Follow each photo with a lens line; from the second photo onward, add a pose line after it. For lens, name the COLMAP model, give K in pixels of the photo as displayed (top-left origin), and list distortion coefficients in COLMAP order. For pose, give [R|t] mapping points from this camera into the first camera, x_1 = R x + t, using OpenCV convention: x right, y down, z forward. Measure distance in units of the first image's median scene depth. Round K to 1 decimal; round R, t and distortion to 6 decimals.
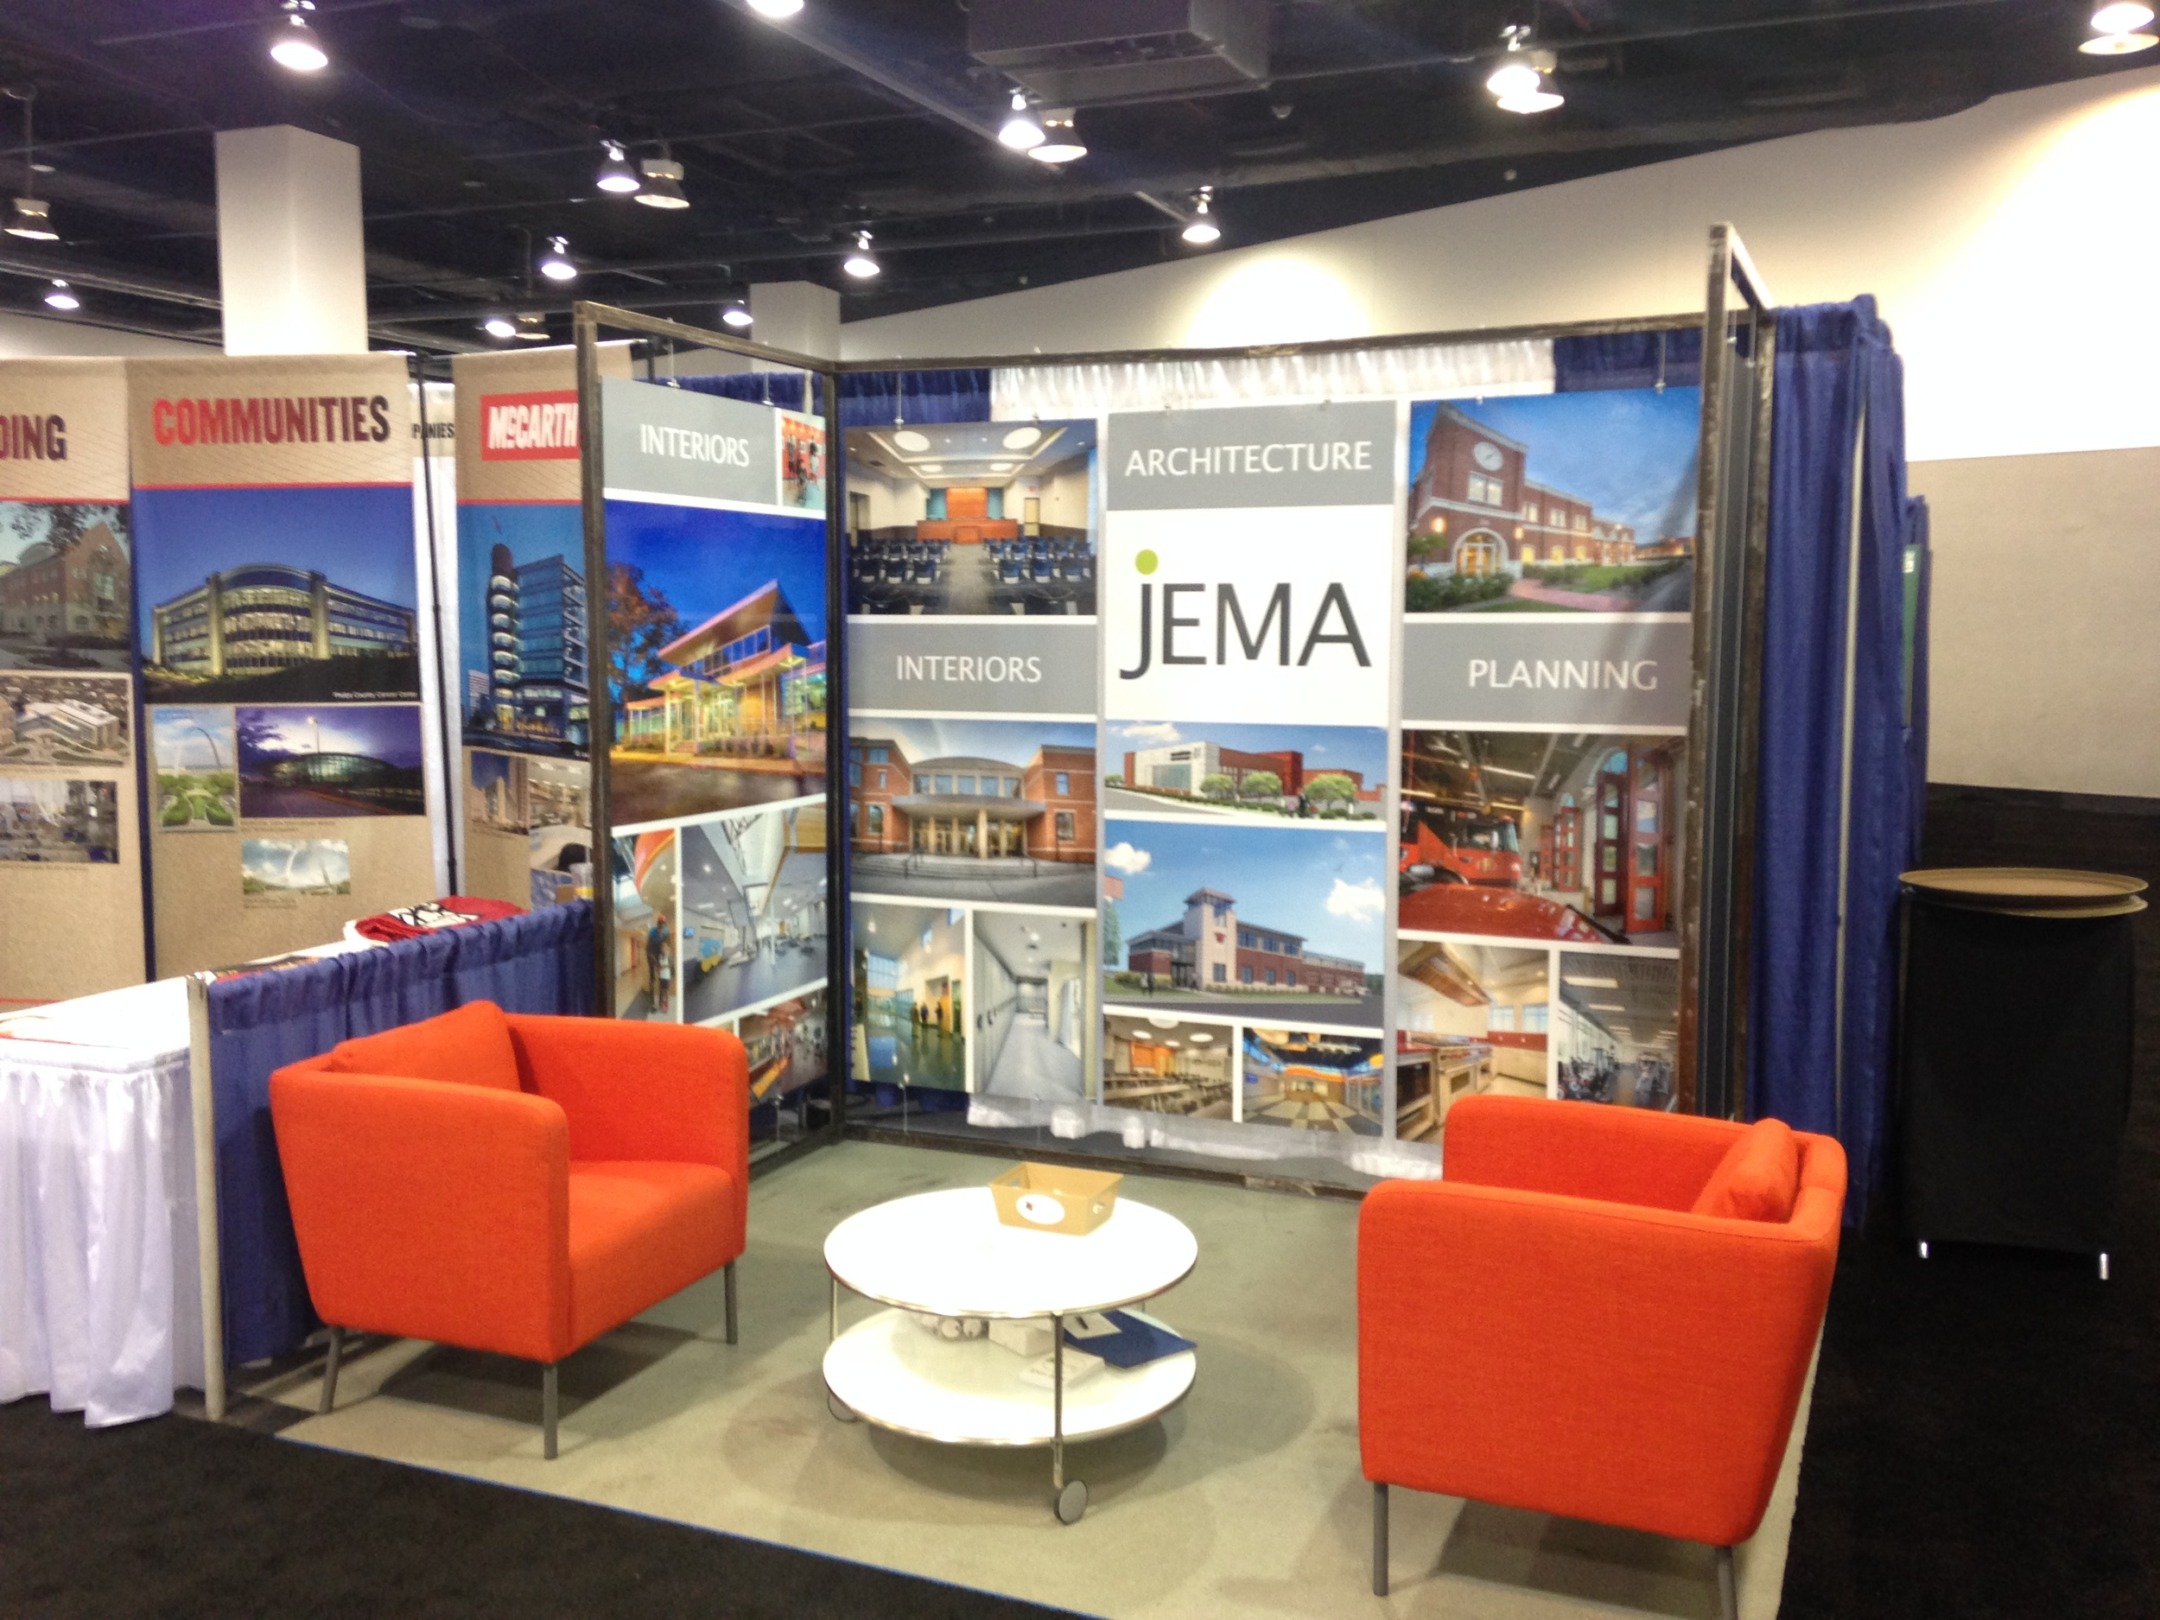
lens RADIAL K [[1912.9, 0, 1080.0], [0, 1912.9, 810.0], [0, 0, 1]] dist [0.163174, -0.250779]
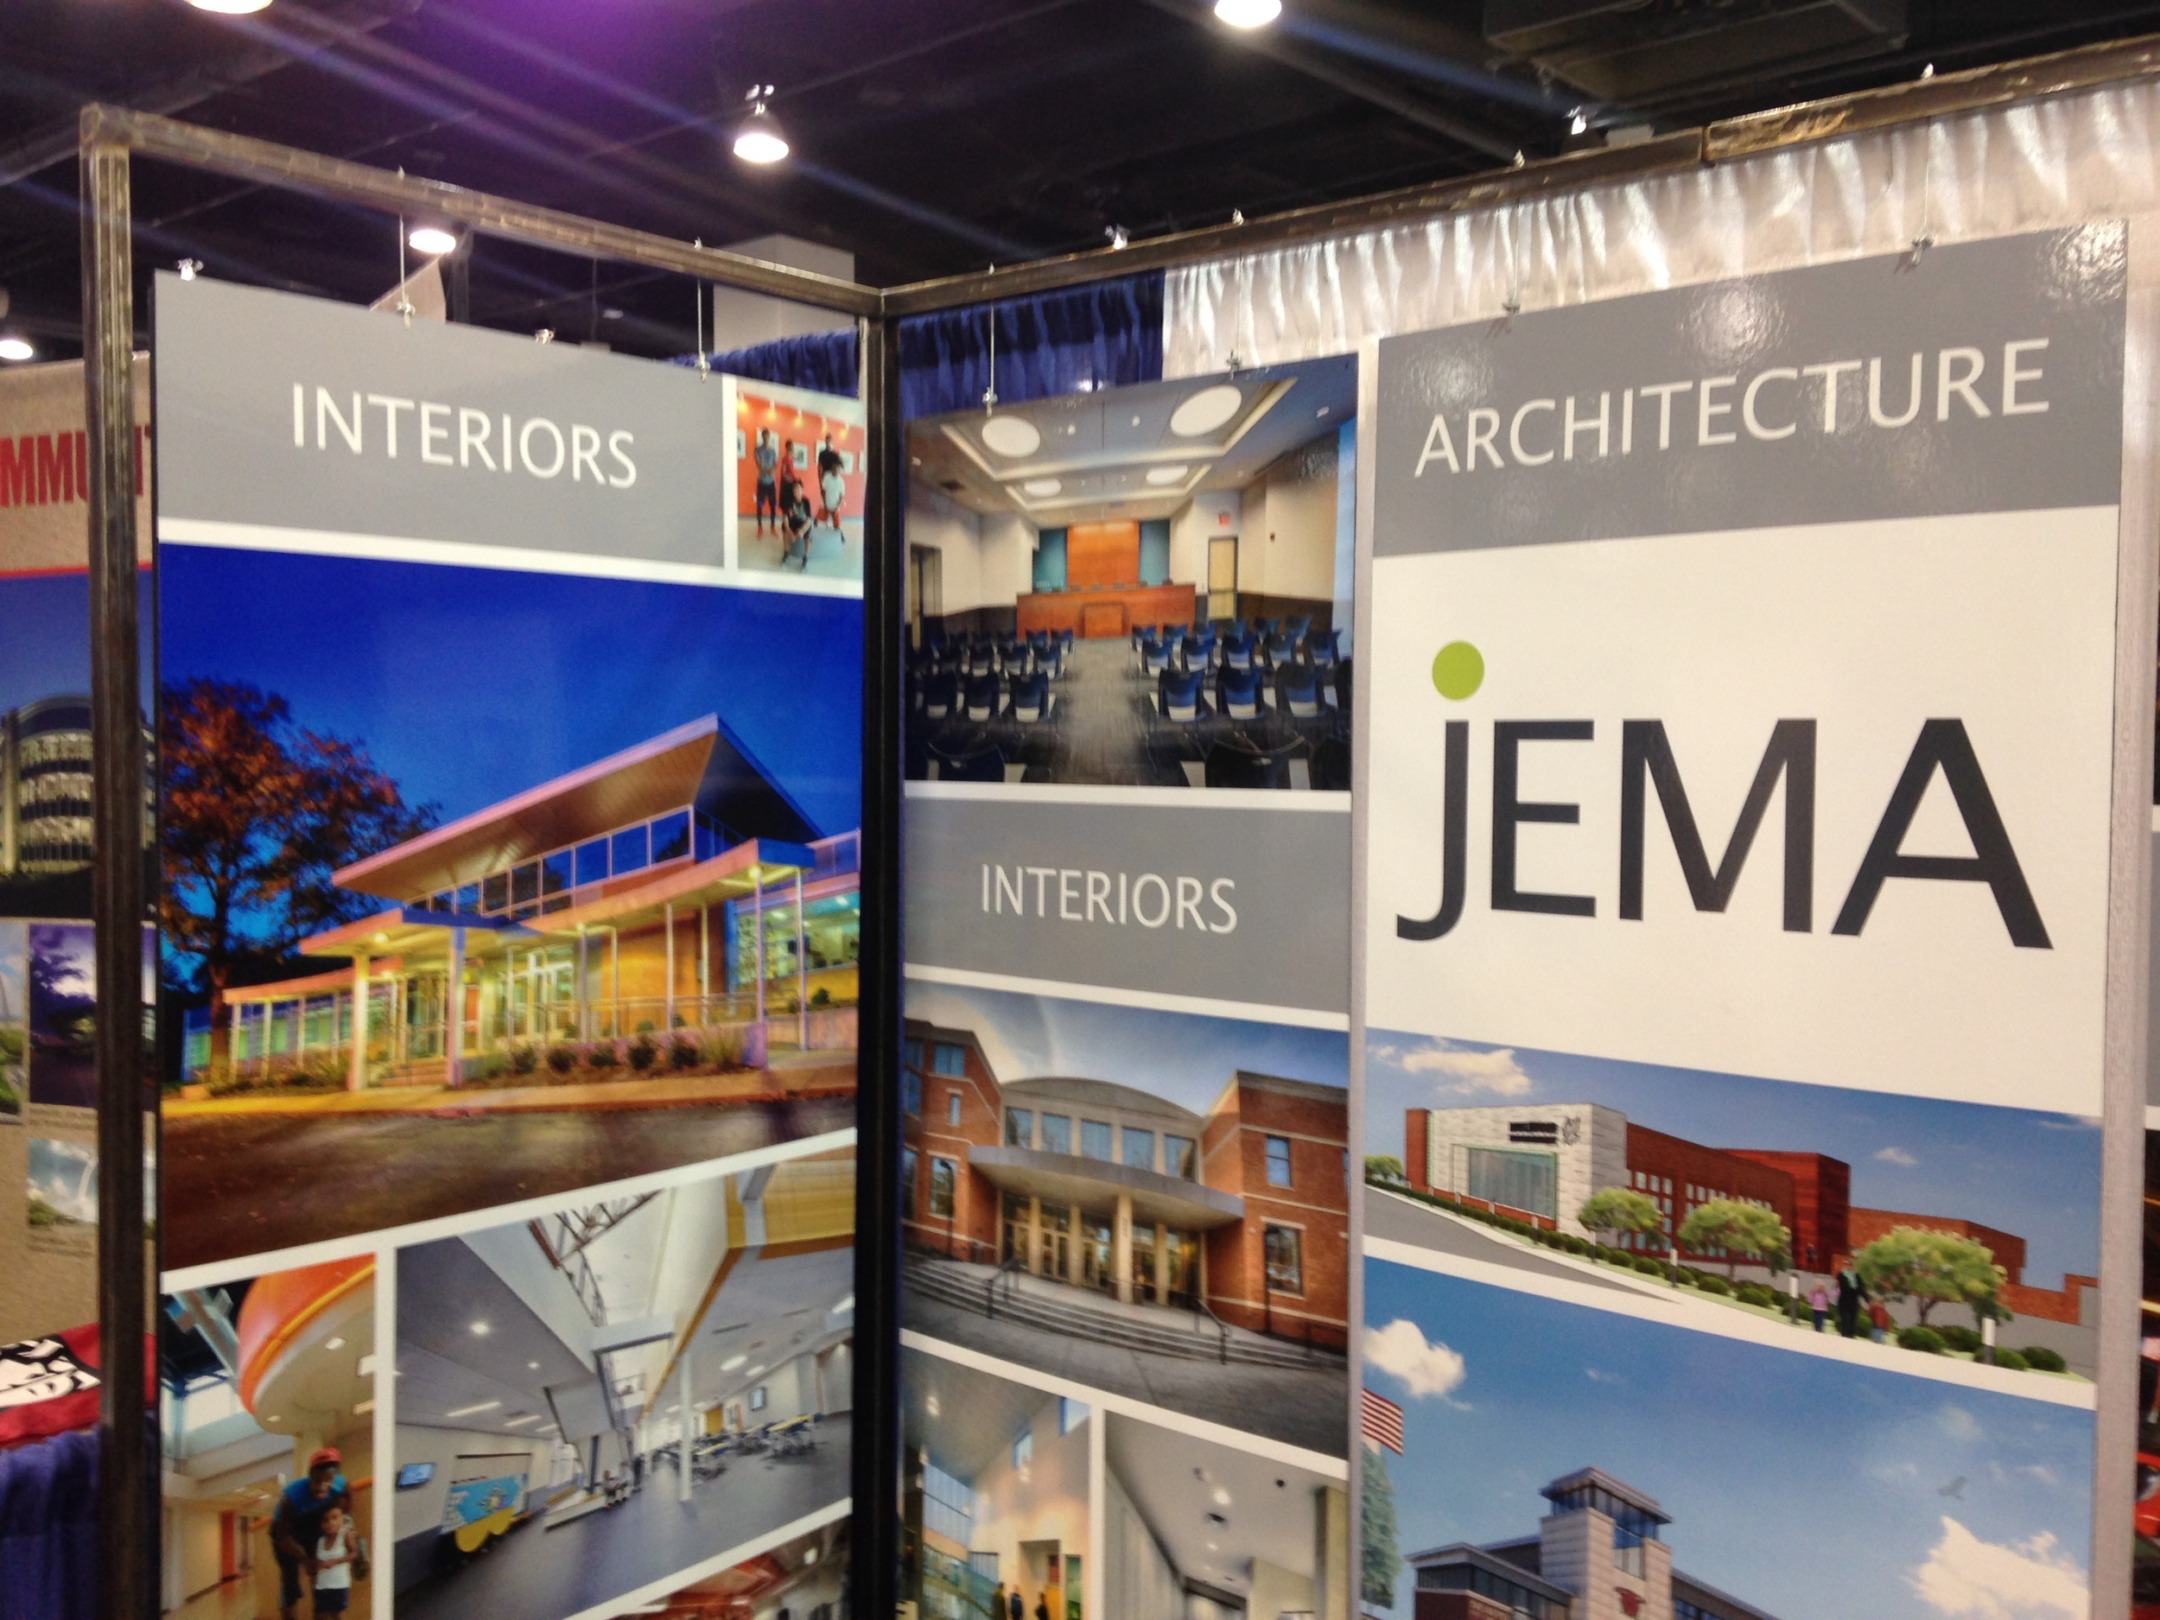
lens RADIAL K [[1912.9, 0, 1080.0], [0, 1912.9, 810.0], [0, 0, 1]] dist [0.163174, -0.250779]
pose [[0.950975, 0.012484, -0.309015, 0.086445], [-0.032276, 0.997735, -0.059019, -0.068797], [0.307578, 0.066100, 0.949224, 0.557727]]
